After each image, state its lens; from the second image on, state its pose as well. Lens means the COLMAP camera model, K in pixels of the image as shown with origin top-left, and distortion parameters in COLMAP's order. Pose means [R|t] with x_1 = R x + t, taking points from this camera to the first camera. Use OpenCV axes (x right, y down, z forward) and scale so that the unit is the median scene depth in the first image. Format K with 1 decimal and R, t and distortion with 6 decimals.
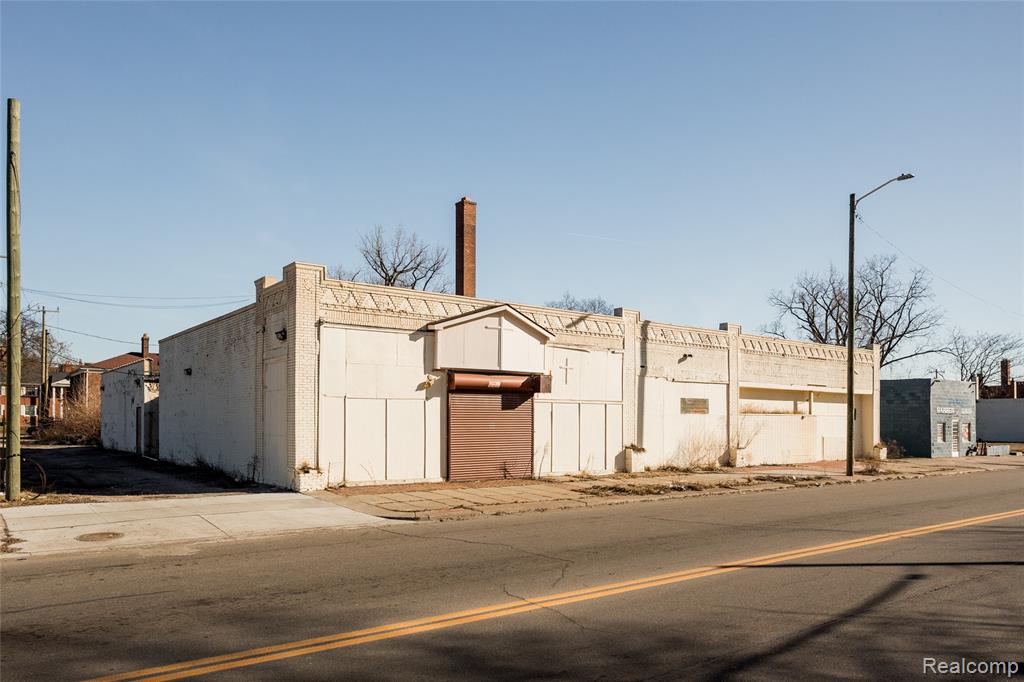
lens RADIAL K [[699.3, 0, 507.7], [0, 699.3, 421.3], [0, 0, 1]] dist [-0.001843, -0.000066]
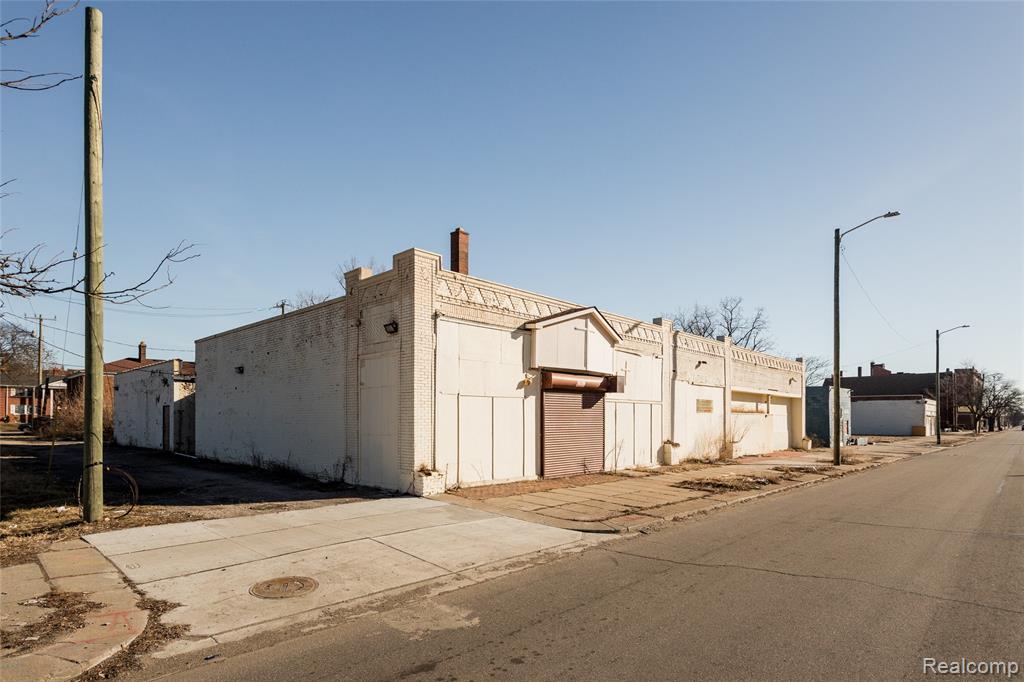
lens RADIAL K [[530.9, 0, 518.2], [0, 530.9, 418.8], [0, 0, 1]] dist [0.001017, 0.000558]
pose [[0.987378, -0.000085, 0.158379, -0.211321], [0.000108, 1.000000, -0.000136, -0.000979], [-0.158379, 0.000151, 0.987378, 0.213377]]
